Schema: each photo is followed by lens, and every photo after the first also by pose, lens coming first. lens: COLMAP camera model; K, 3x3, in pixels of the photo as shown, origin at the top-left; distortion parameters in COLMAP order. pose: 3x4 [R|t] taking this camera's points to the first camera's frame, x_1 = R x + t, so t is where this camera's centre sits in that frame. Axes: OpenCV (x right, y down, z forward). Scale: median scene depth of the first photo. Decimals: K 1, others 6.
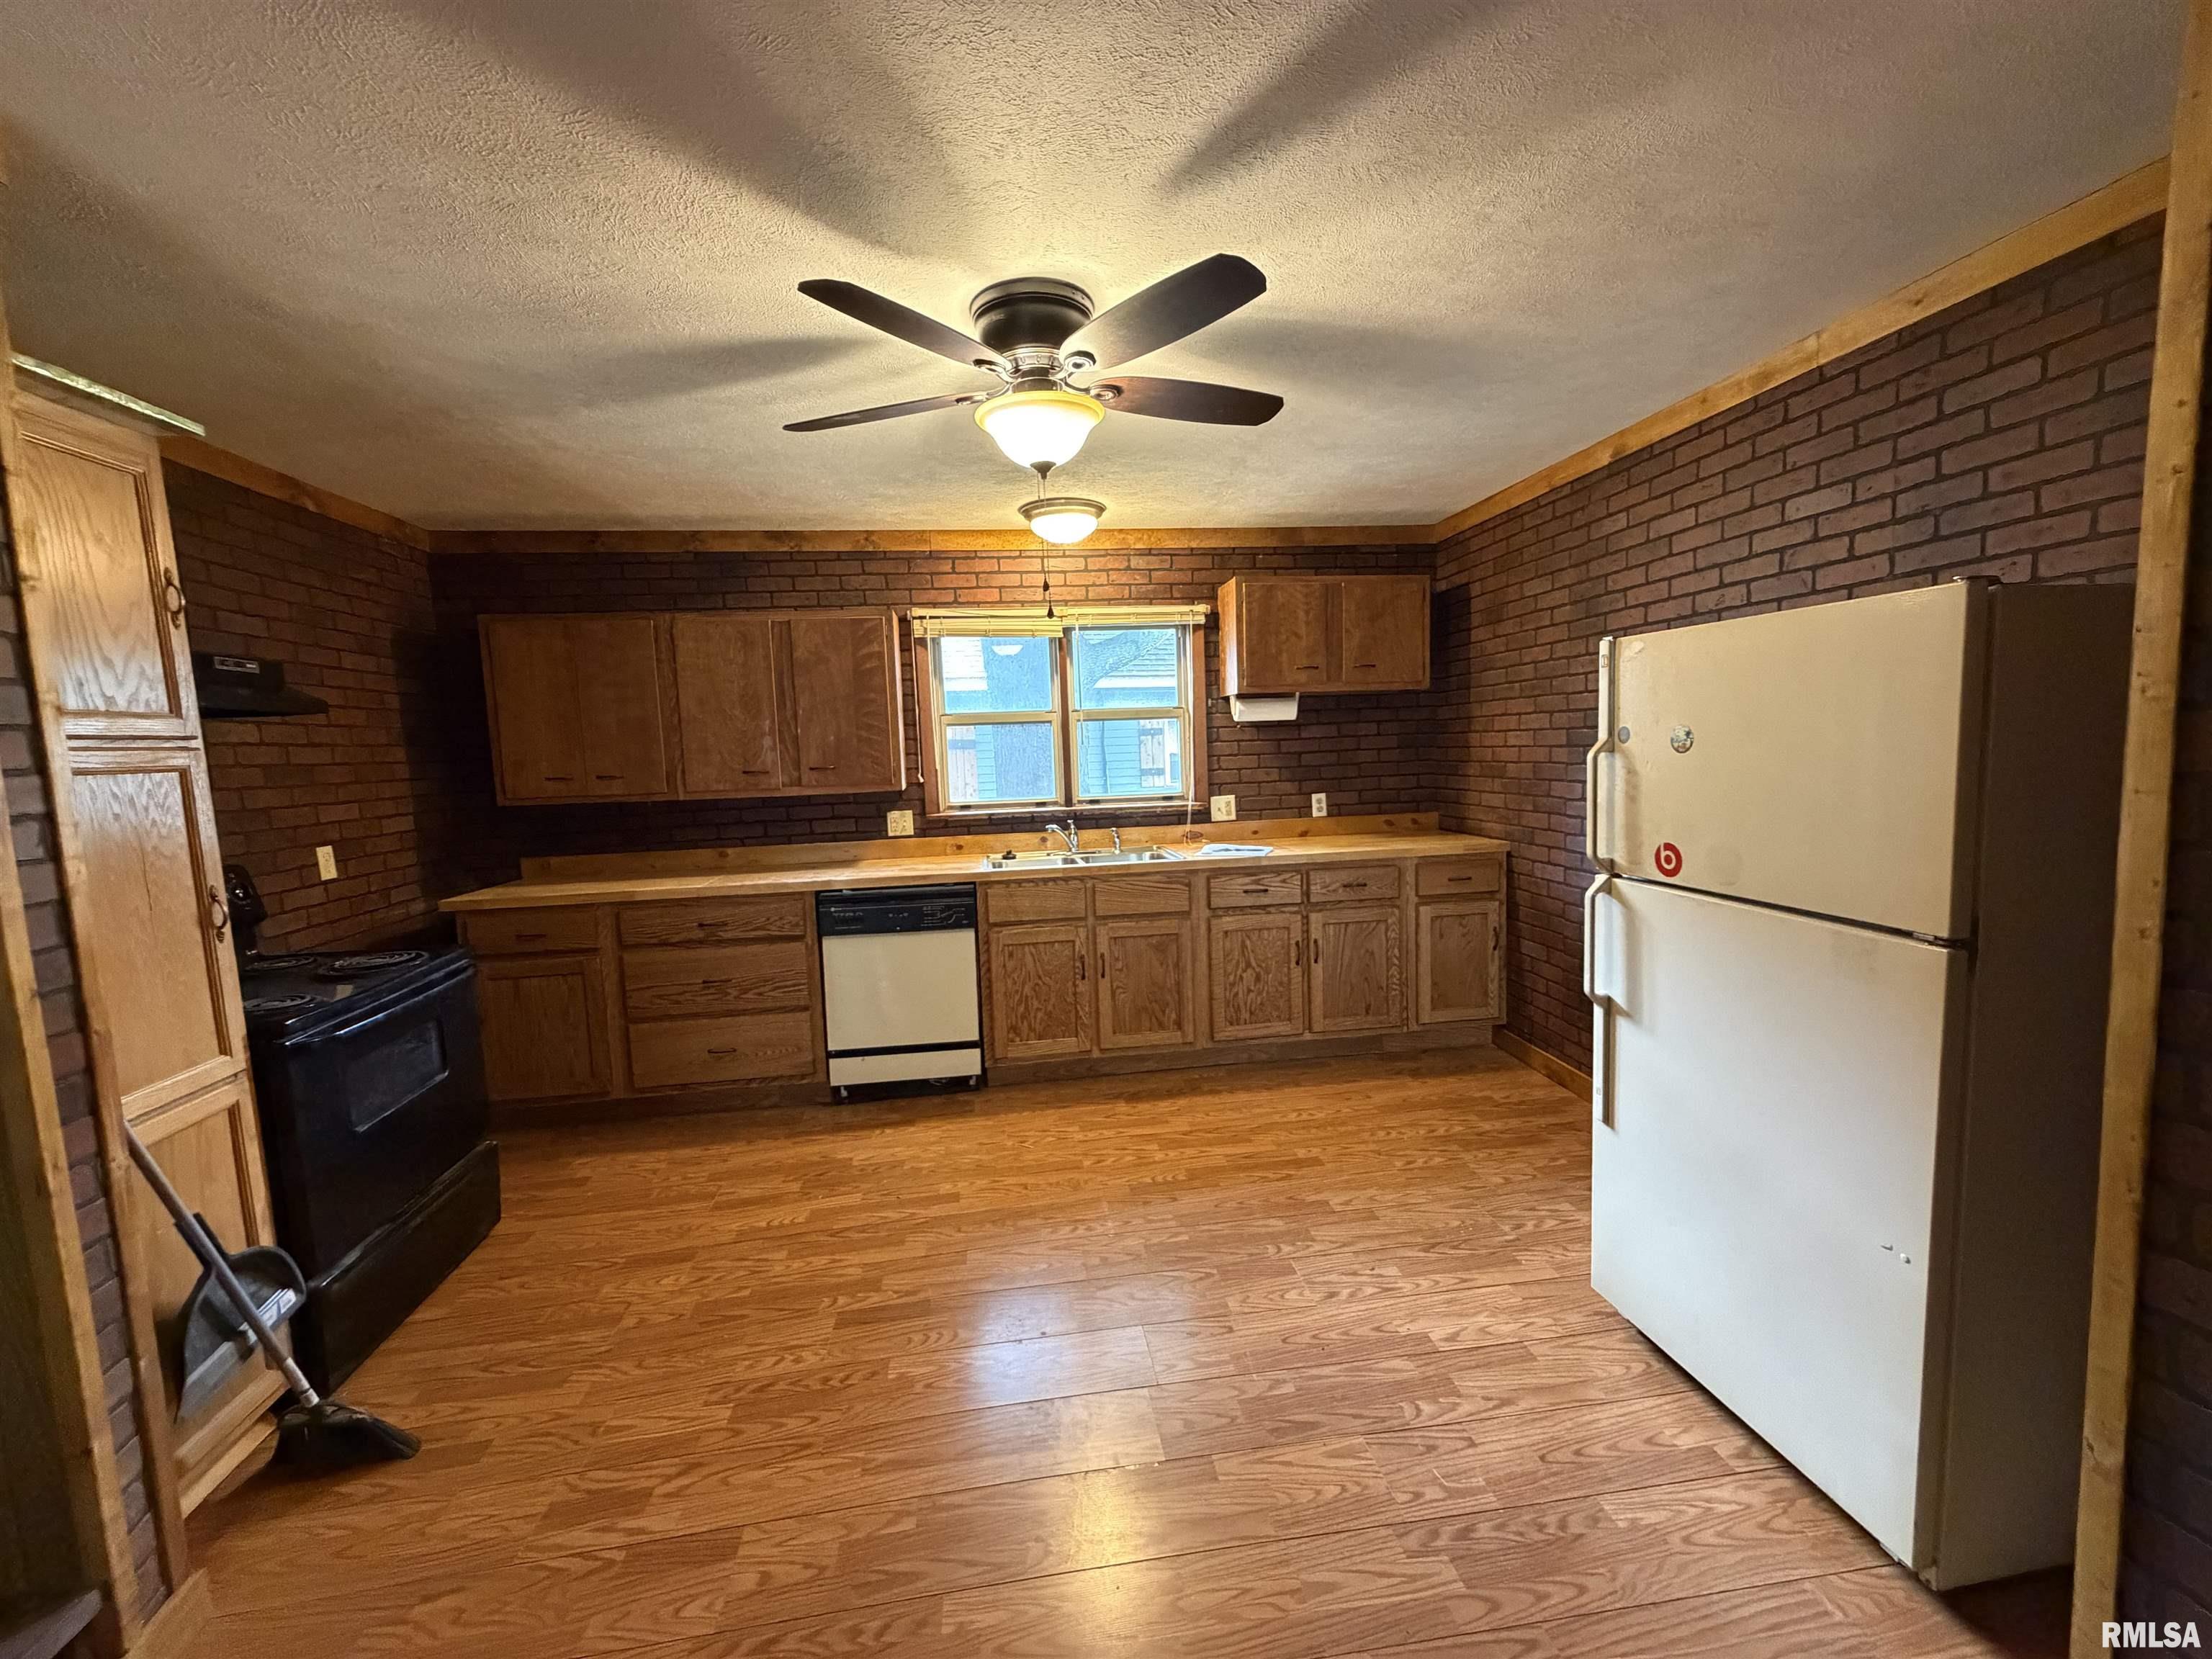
lens RADIAL K [[889.6, 0, 1105.5], [0, 889.6, 828.7], [0, 0, 1]] dist [-0.002615, 0.000972]
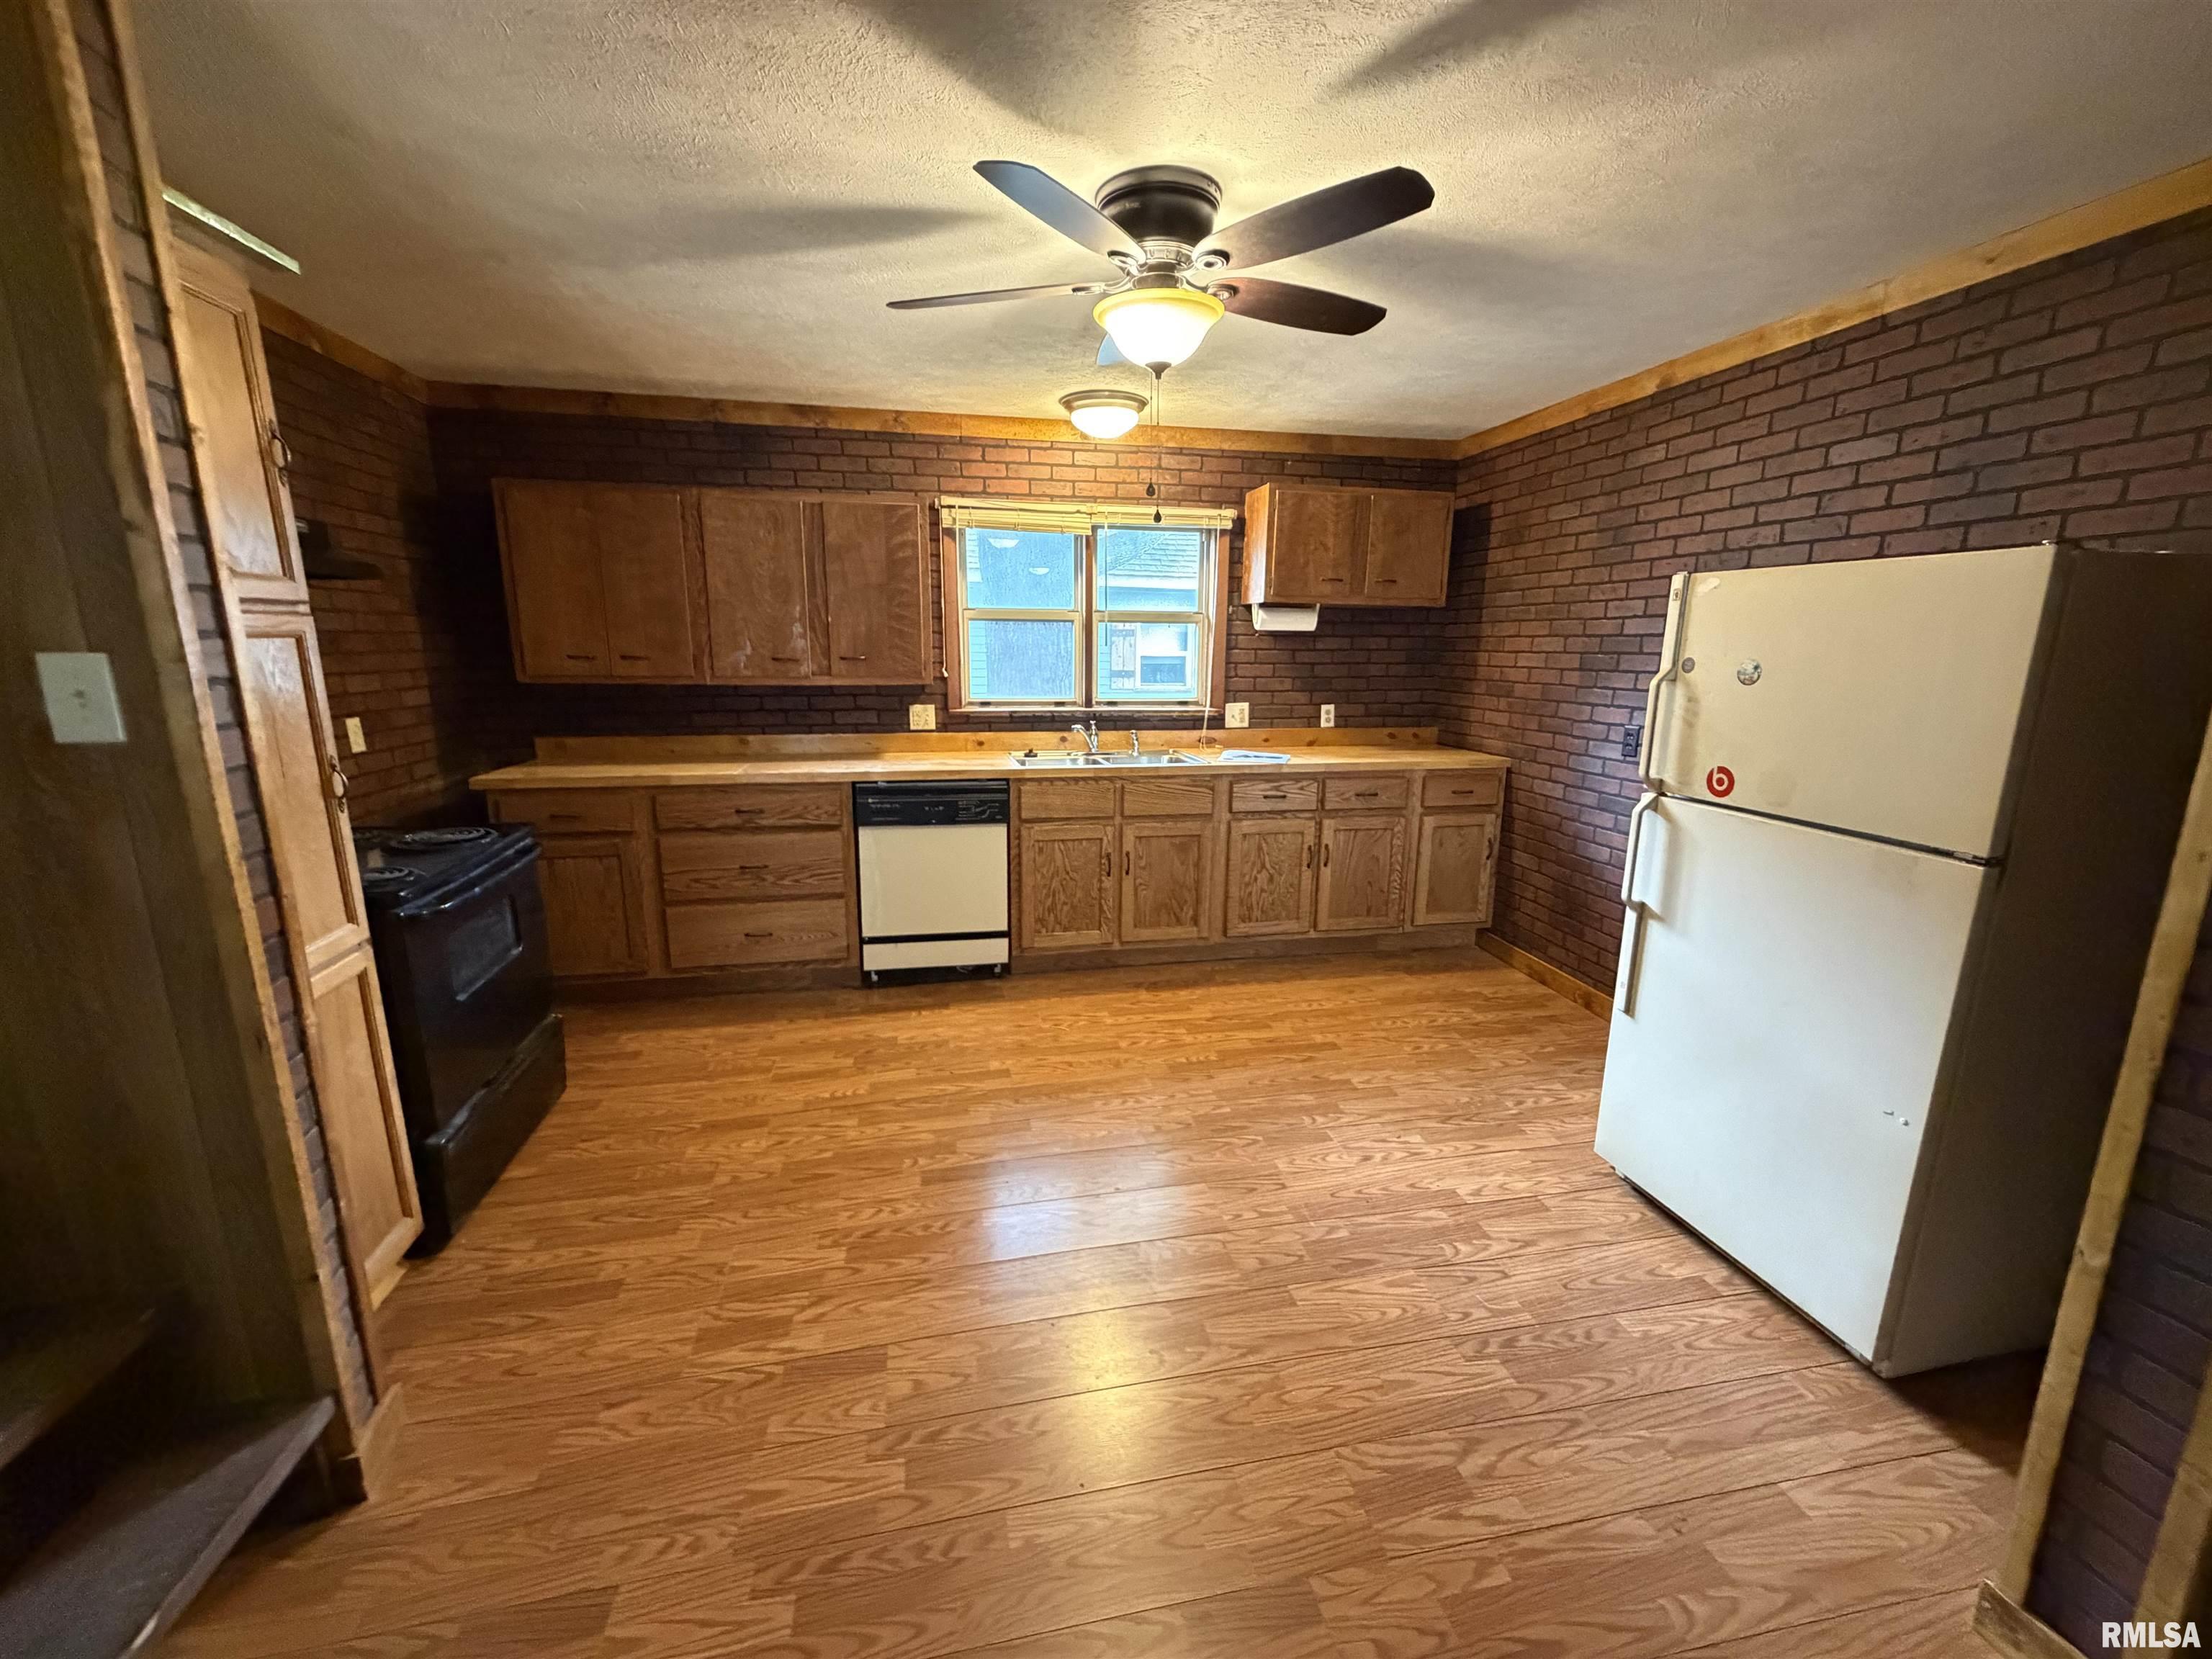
lens RADIAL K [[889.6, 0, 1109.2], [0, 889.6, 831.4], [0, 0, 1]] dist [-0.002615, 0.000972]
pose [[0.996804, 0.031814, 0.073276, -0.177662], [-0.039912, 0.992923, 0.111853, 0.002383], [-0.069199, -0.114420, 0.991019, -0.046094]]
